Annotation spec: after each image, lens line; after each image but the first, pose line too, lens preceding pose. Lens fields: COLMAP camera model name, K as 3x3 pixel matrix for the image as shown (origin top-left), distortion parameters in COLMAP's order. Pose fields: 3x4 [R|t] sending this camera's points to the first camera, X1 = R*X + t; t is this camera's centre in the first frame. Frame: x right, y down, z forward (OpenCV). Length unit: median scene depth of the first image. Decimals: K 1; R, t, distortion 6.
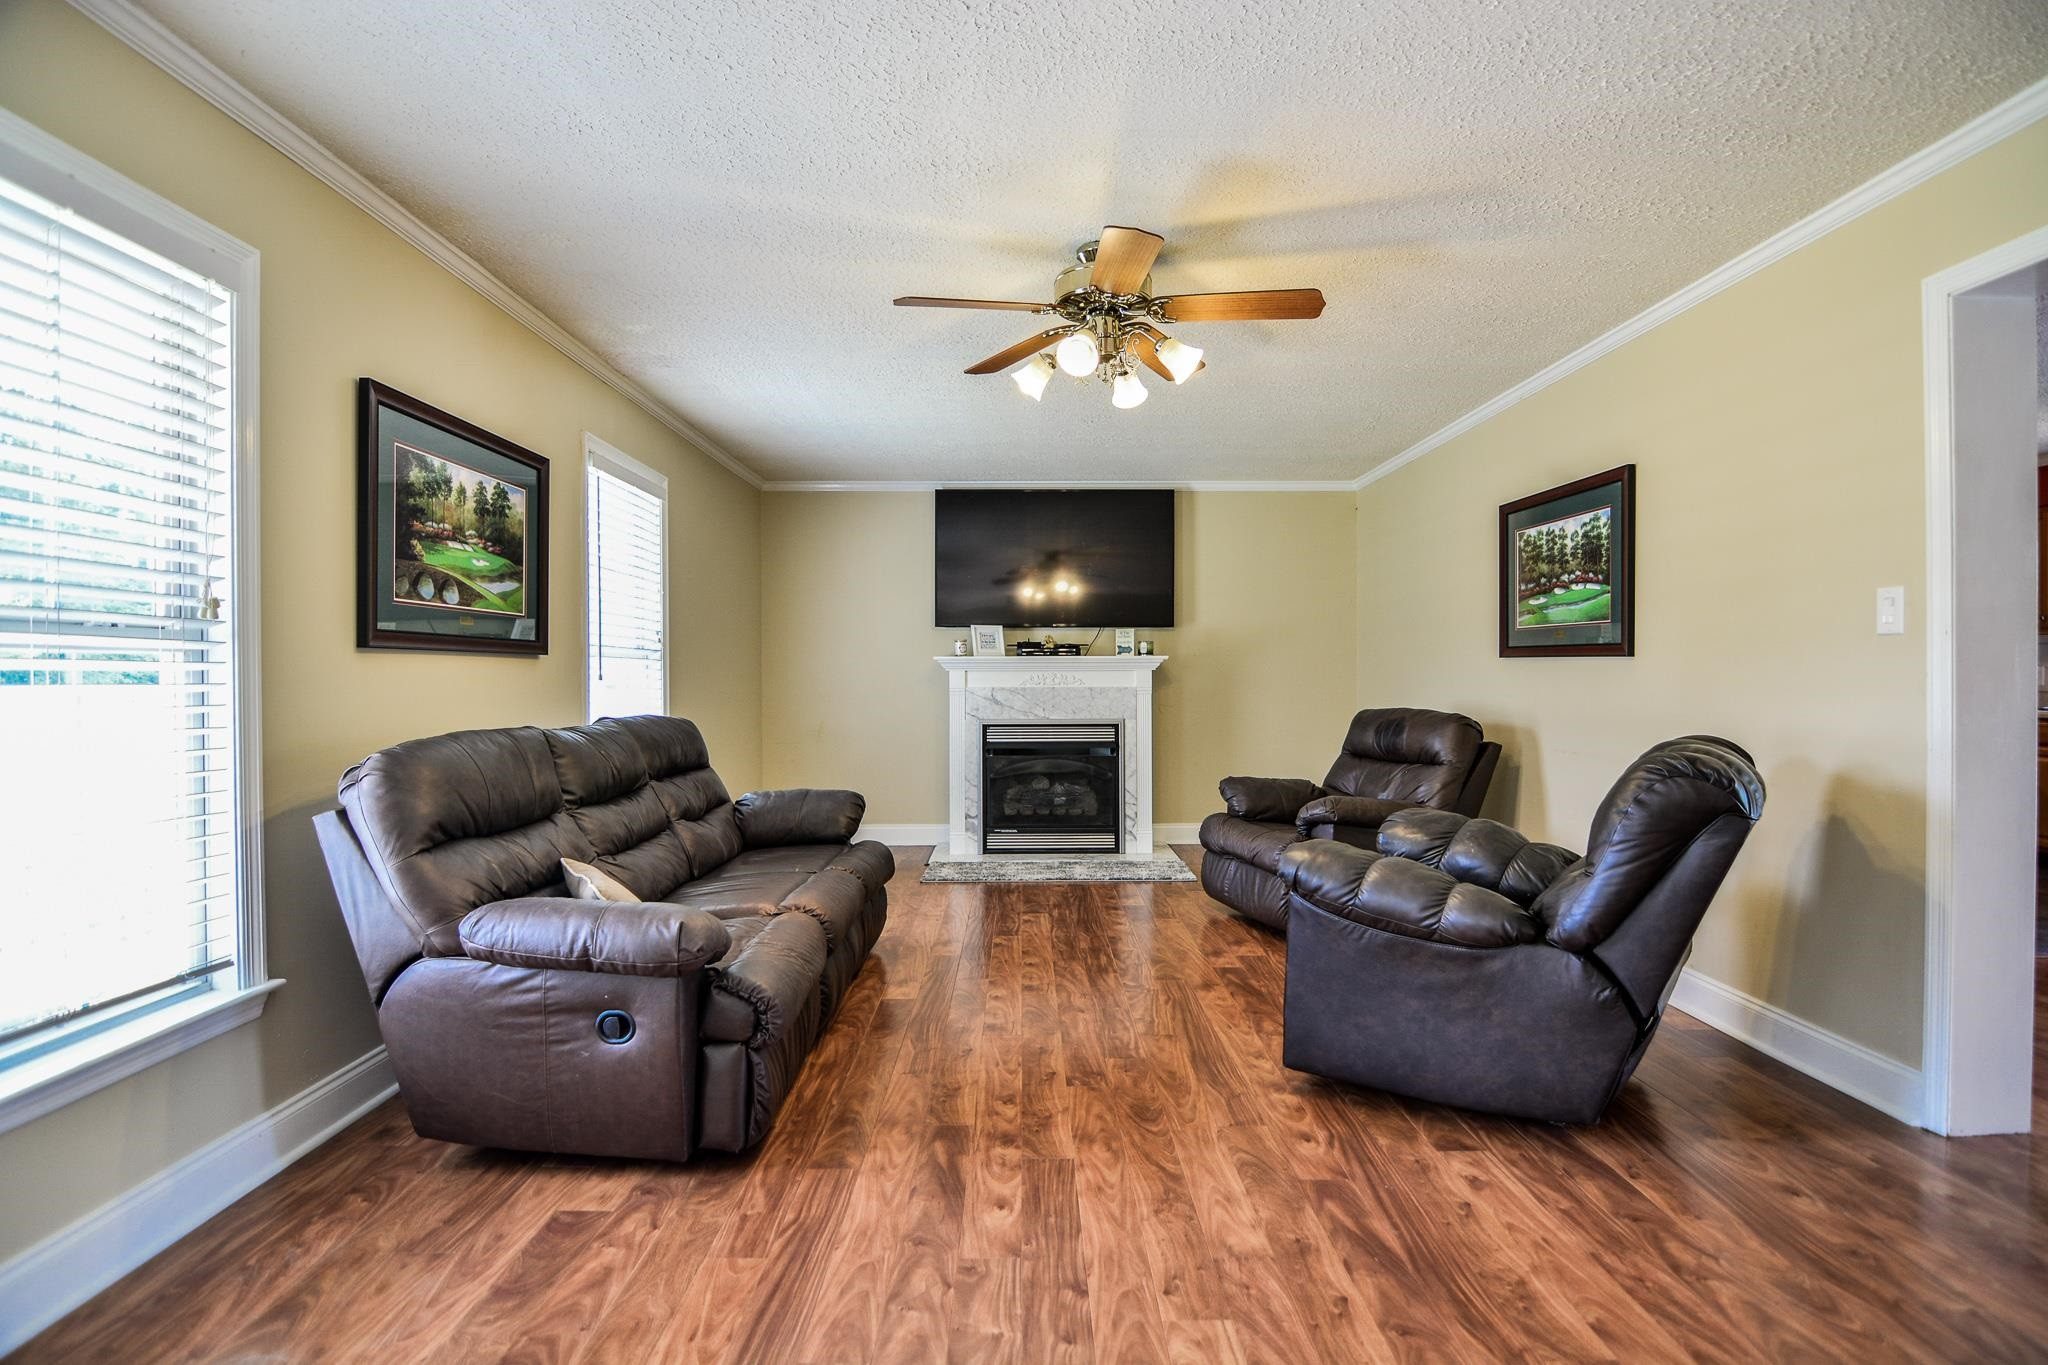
lens RADIAL K [[999.0, 0, 1024.0], [0, 999.0, 682.5], [0, 0, 1]] dist [0.012372, -0.022698]
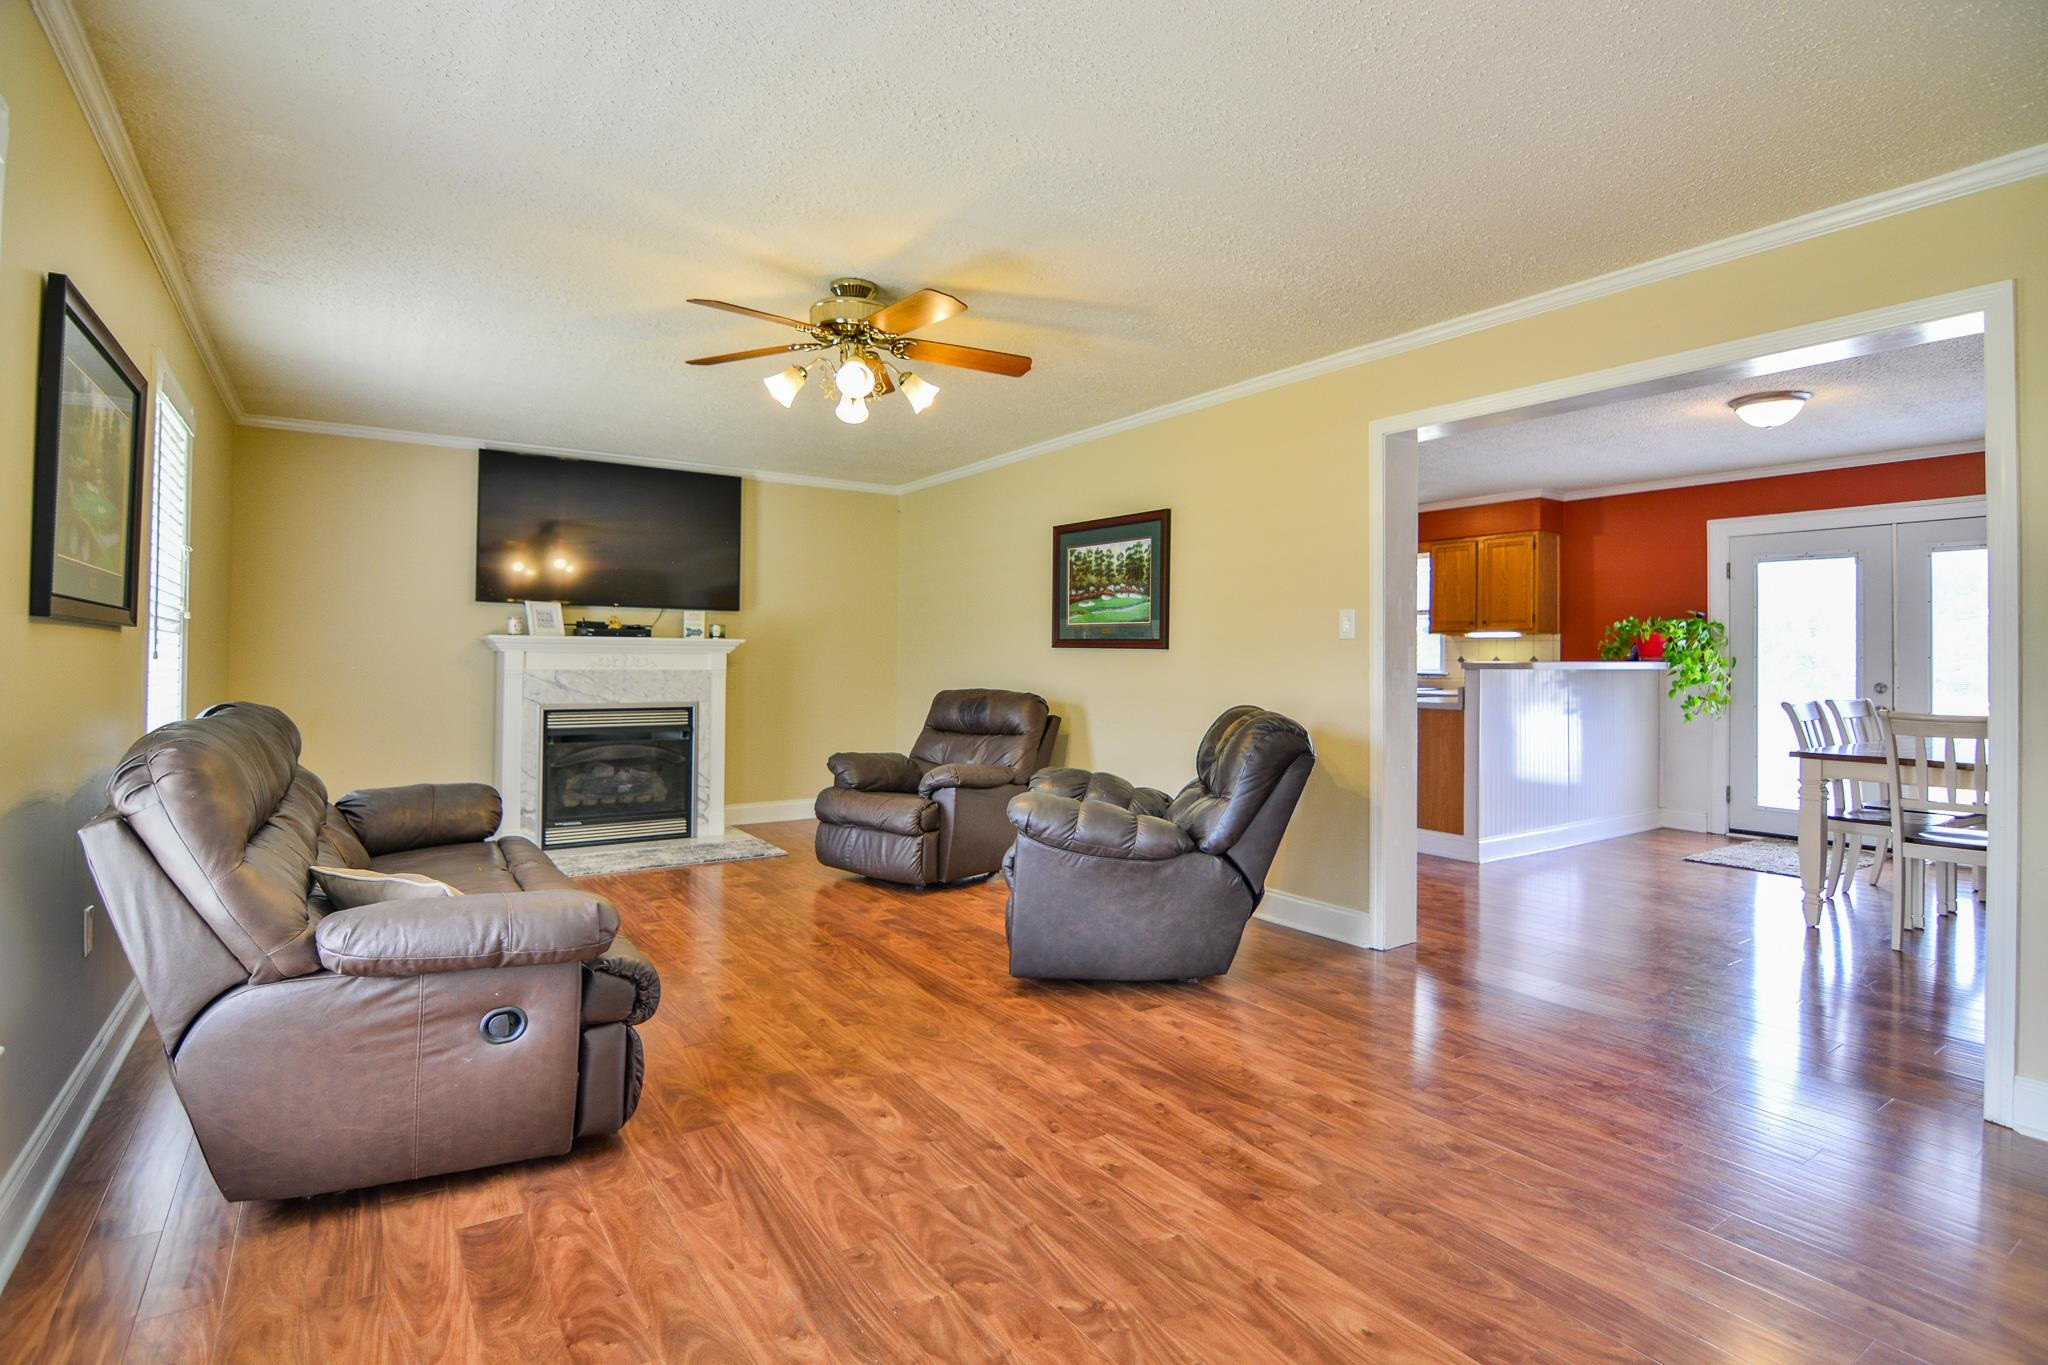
lens RADIAL K [[1022.1, 0, 1025.0], [0, 1022.1, 644.2], [0, 0, 1]] dist [0.000017, -0.000683]
pose [[0.835357, 0.017989, 0.549413, -0.407988], [-0.006614, 0.999721, -0.022677, -0.000289], [-0.549668, 0.015310, 0.835243, -0.071528]]
